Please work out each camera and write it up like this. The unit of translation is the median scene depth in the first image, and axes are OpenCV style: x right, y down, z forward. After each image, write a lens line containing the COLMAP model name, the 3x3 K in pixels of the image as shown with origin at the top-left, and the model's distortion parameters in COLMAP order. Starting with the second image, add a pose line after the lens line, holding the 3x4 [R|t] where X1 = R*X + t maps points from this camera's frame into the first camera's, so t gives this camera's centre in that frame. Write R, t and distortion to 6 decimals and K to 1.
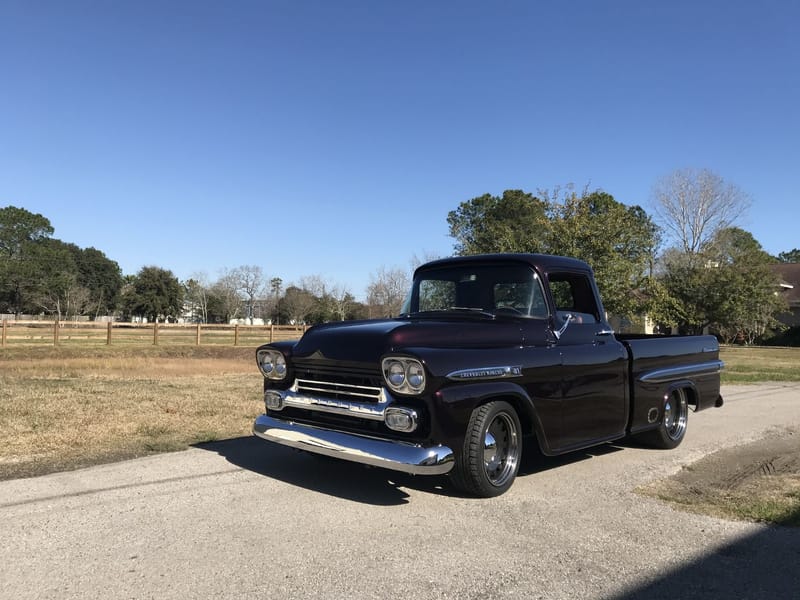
lens RADIAL K [[629.9, 0, 400.2], [0, 629.9, 295.8], [0, 0, 1]] dist [0.012527, 0.026585]
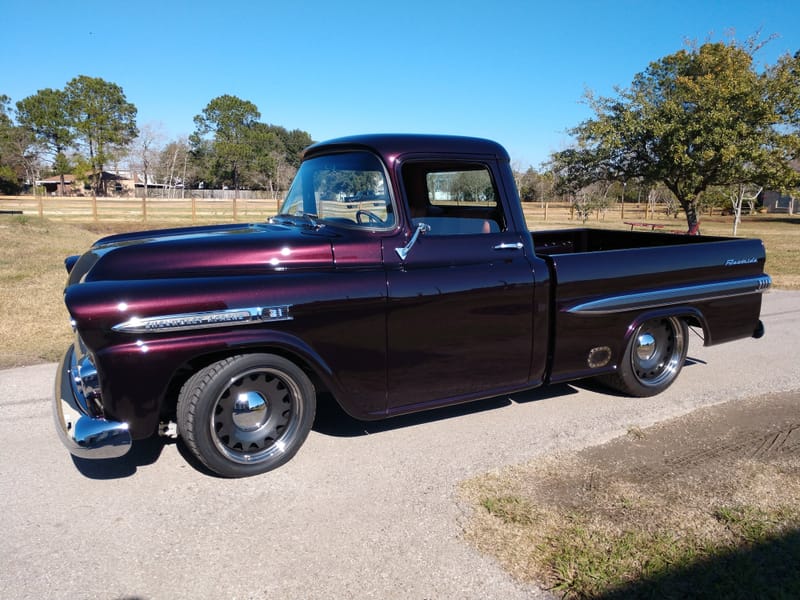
lens RADIAL K [[590.2, 0, 404.8], [0, 590.2, 297.6], [0, 0, 1]] dist [0.032867, -0.011517]
pose [[0.958892, 0.040658, -0.280842, 0.305110], [0.019795, 0.977688, 0.209130, -0.019162], [0.283079, -0.206092, 0.936692, 0.258692]]
